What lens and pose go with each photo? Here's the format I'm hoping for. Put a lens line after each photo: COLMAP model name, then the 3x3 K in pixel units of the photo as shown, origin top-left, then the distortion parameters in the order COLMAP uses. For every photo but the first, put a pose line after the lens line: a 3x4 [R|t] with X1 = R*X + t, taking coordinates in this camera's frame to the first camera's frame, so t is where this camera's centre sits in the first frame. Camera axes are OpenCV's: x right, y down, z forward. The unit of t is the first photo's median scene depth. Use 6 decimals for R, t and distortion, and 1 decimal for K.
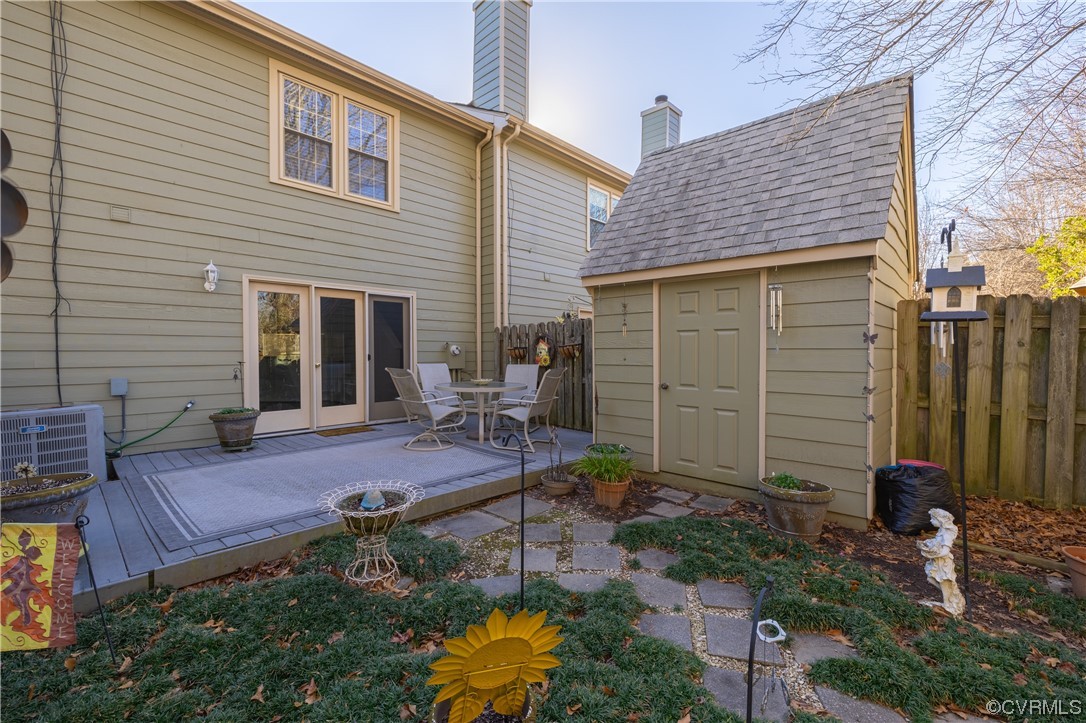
lens RADIAL K [[454.3, 0, 541.4], [0, 454.3, 357.3], [0, 0, 1]] dist [0.002232, -0.000194]
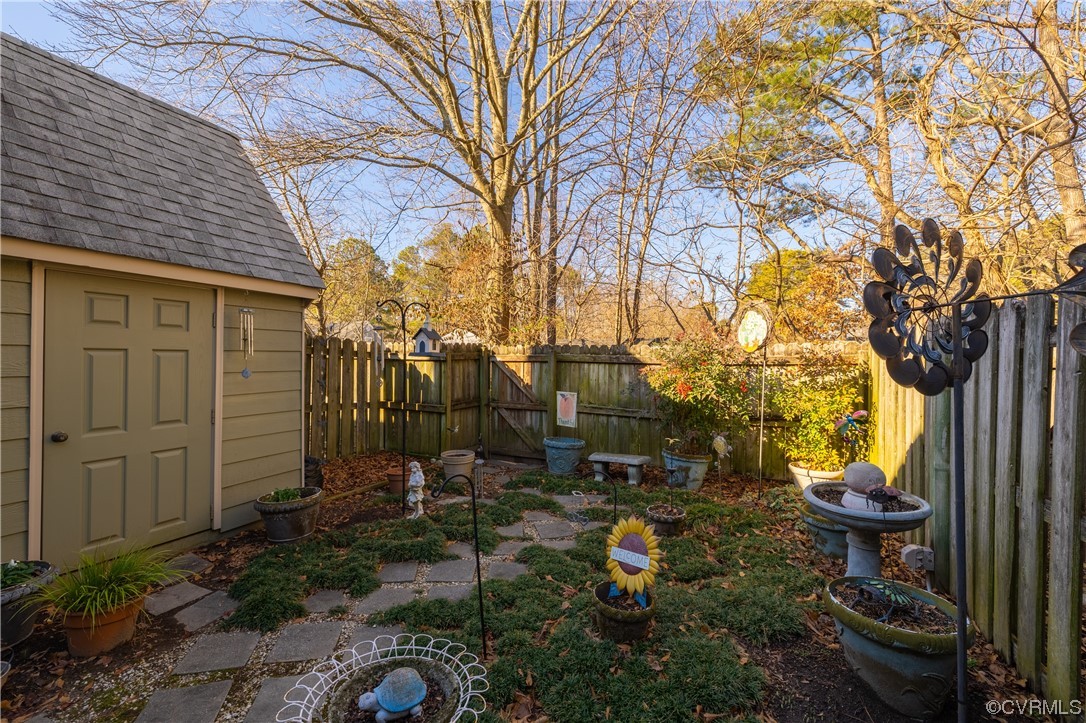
lens RADIAL K [[454.3, 0, 539.1], [0, 454.3, 356.9], [0, 0, 1]] dist [0.002232, -0.000194]
pose [[-0.290706, 0.000962, 0.956812, -0.334721], [0.011667, 0.999929, 0.002539, -0.026219], [-0.956741, 0.011901, -0.290697, 0.362249]]
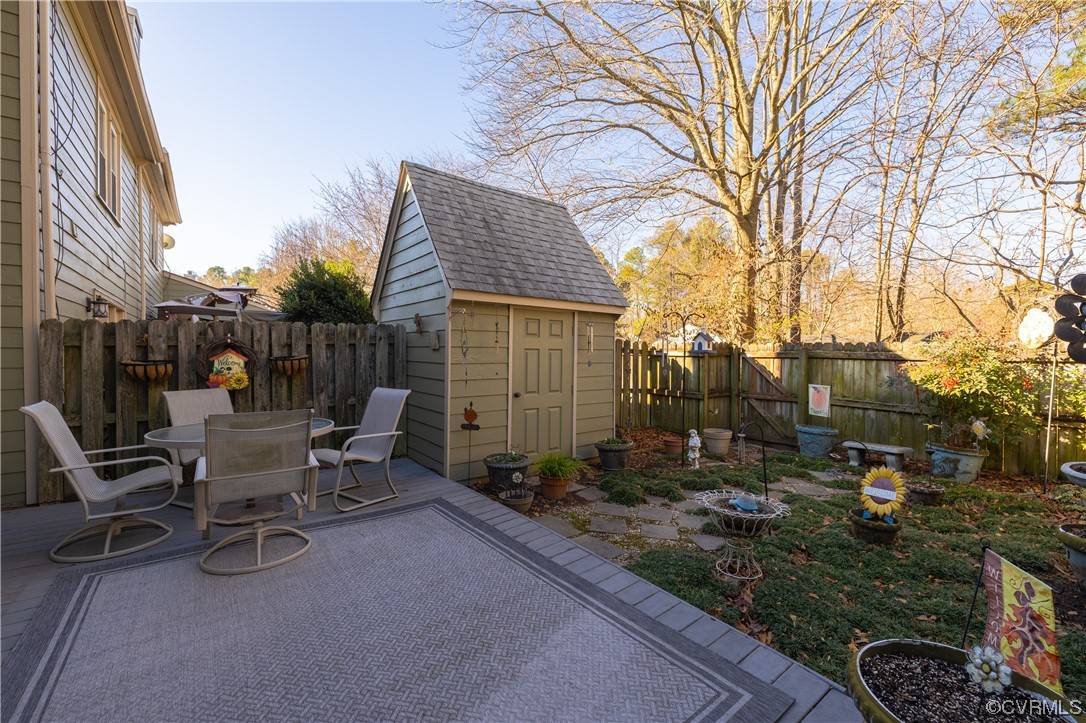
lens RADIAL K [[454.3, 0, 540.7], [0, 454.3, 356.4], [0, 0, 1]] dist [0.002232, -0.000194]
pose [[0.176281, -0.004165, 0.984331, -0.583279], [0.010827, 0.999939, 0.002292, -0.025902], [-0.984280, 0.010253, 0.176315, 0.475696]]
